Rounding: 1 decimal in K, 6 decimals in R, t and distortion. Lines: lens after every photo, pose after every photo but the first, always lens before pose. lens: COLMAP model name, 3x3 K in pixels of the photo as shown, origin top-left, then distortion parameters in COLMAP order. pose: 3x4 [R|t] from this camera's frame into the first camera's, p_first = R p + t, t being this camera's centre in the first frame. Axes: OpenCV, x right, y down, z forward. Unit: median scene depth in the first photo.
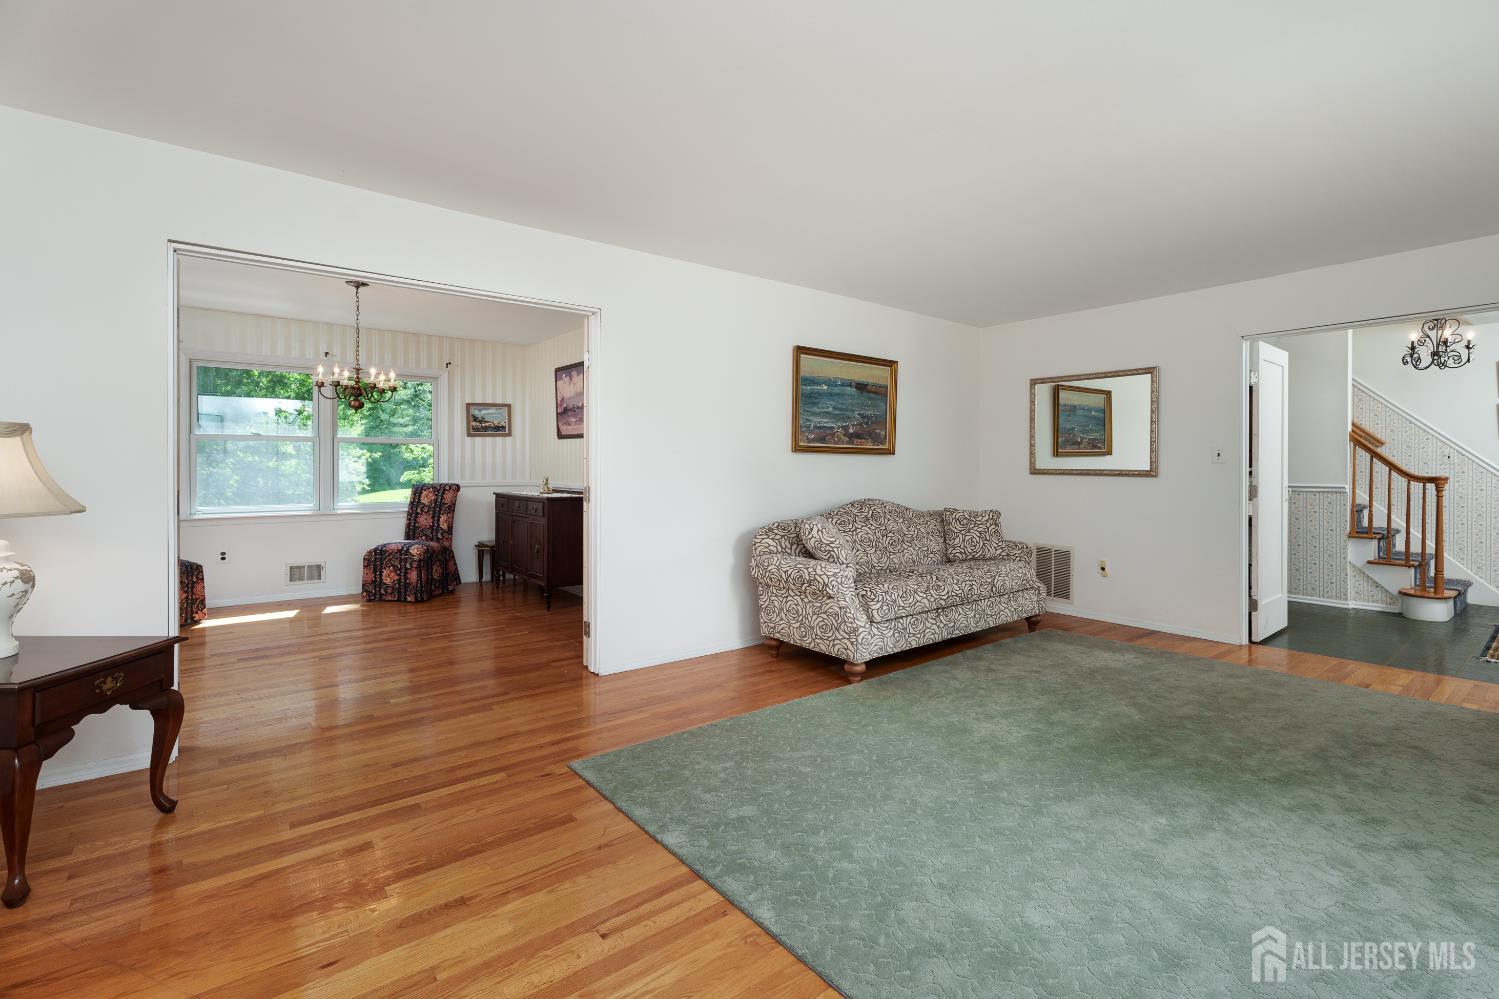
lens RADIAL K [[678.5, 0, 765.2], [0, 678.5, 474.7], [0, 0, 1]] dist [0.000507, 0.001209]
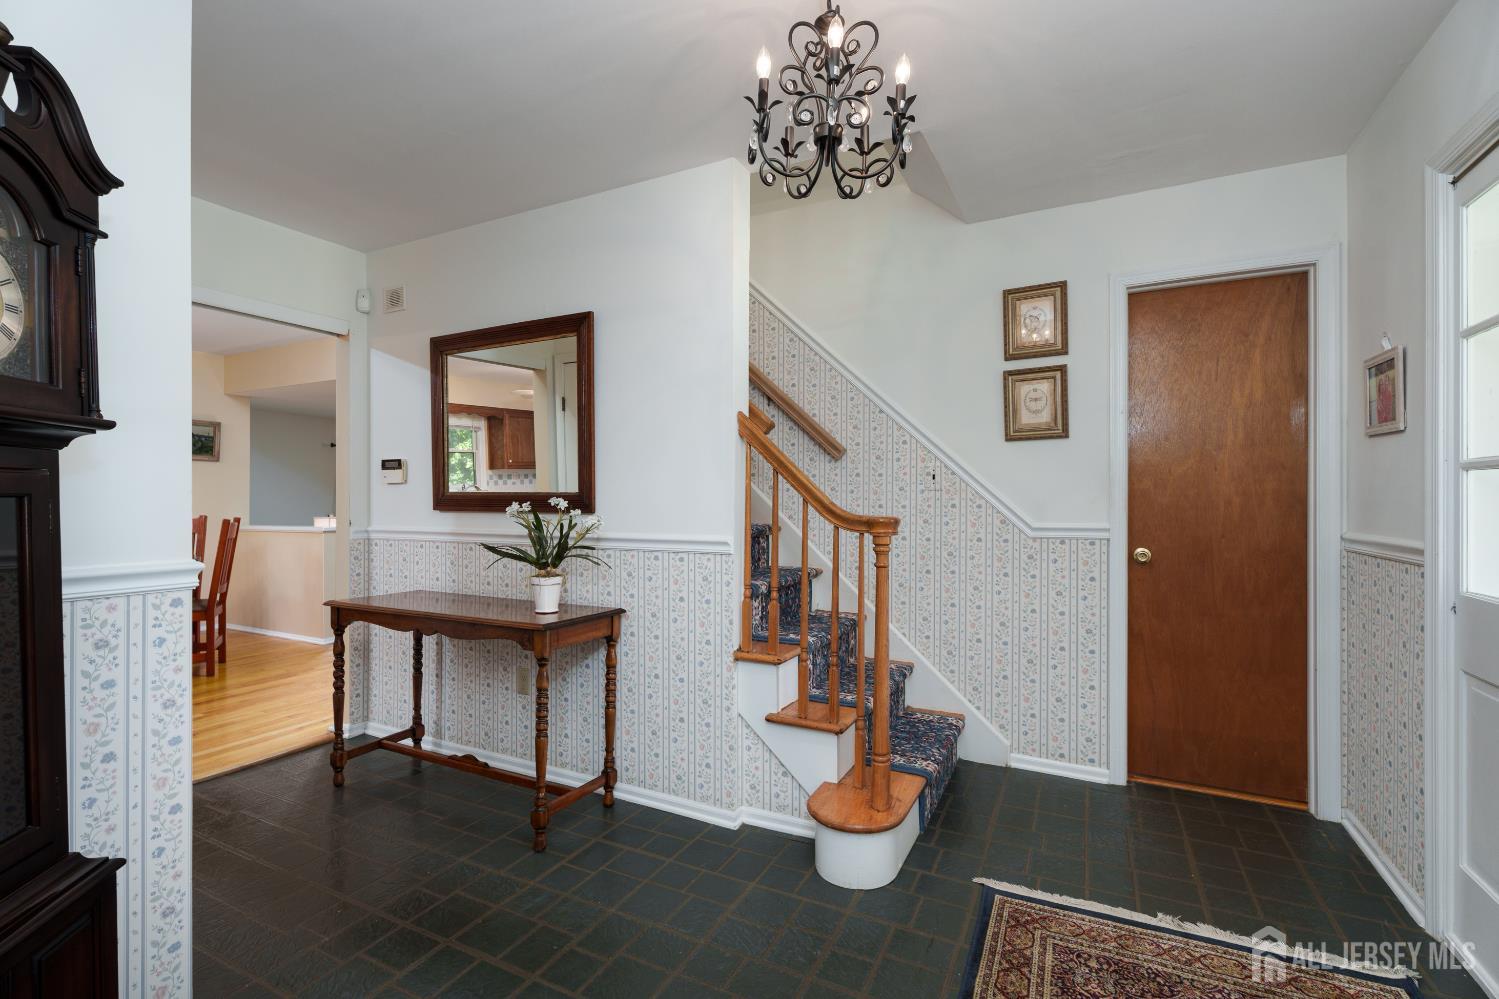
lens RADIAL K [[678.5, 0, 746.1], [0, 678.5, 503.5], [0, 0, 1]] dist [0.000507, 0.001209]
pose [[0.908598, -0.001055, 0.417671, 0.719041], [0.003205, 0.999985, -0.004446, -0.004305], [-0.417660, 0.005379, 0.908588, 0.638578]]
